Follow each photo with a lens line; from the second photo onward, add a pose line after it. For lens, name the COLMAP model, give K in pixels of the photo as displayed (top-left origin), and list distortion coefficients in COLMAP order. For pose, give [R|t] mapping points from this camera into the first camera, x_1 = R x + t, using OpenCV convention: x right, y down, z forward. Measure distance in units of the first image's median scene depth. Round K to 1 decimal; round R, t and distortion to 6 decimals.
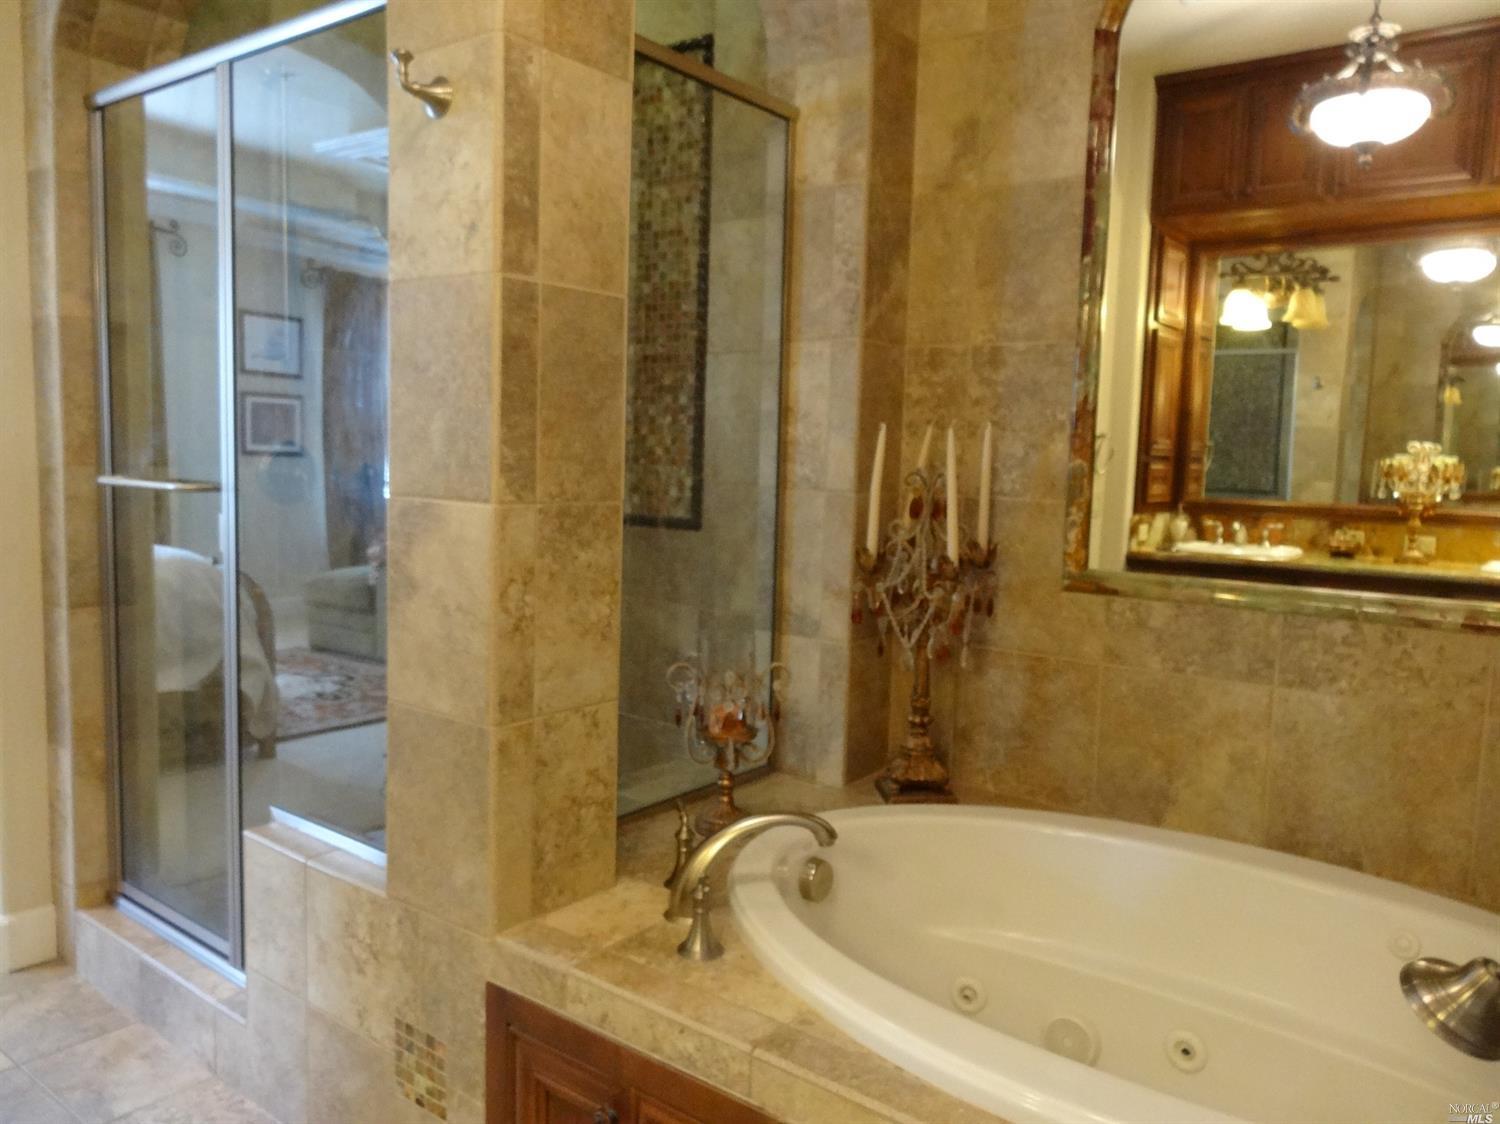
lens RADIAL K [[1106.5, 0, 752.5], [0, 1106.5, 560.8], [0, 0, 1]] dist [-0.001481, 0.005567]
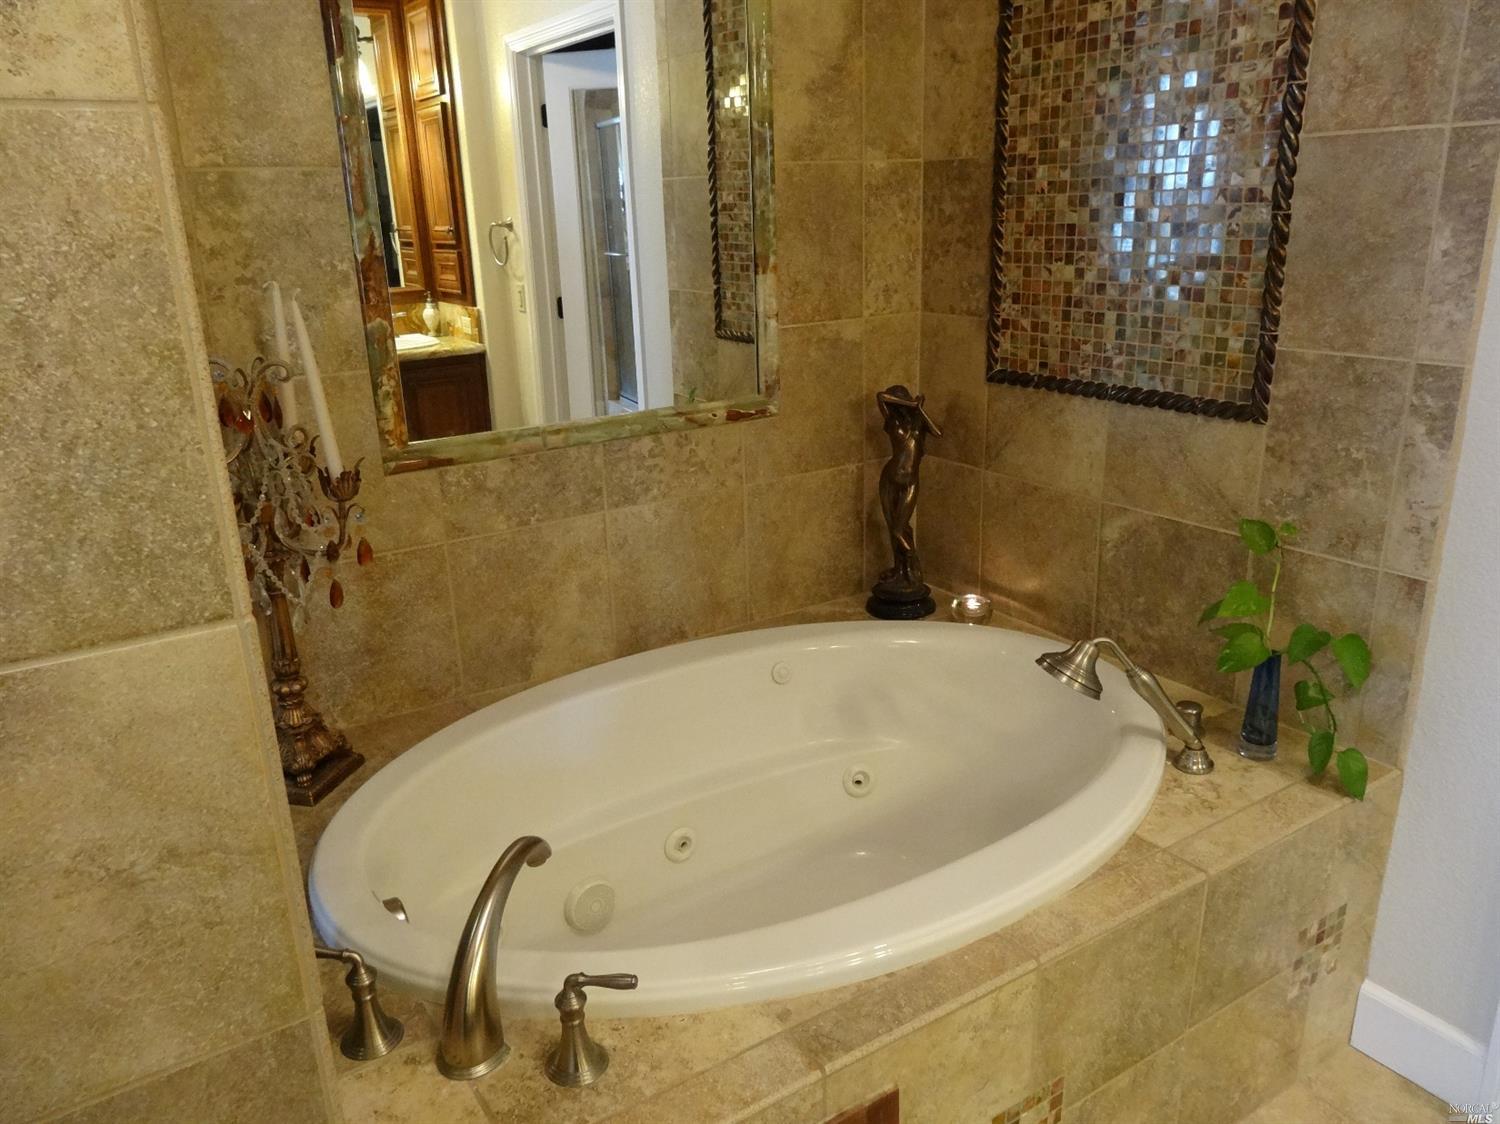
lens RADIAL K [[1106.5, 0, 753.5], [0, 1106.5, 561.5], [0, 0, 1]] dist [-0.001481, 0.005567]
pose [[0.337051, -0.330427, 0.881598, -0.438294], [0.131235, 0.943737, 0.303543, -0.145620], [-0.932295, 0.013387, 0.361451, 0.476245]]
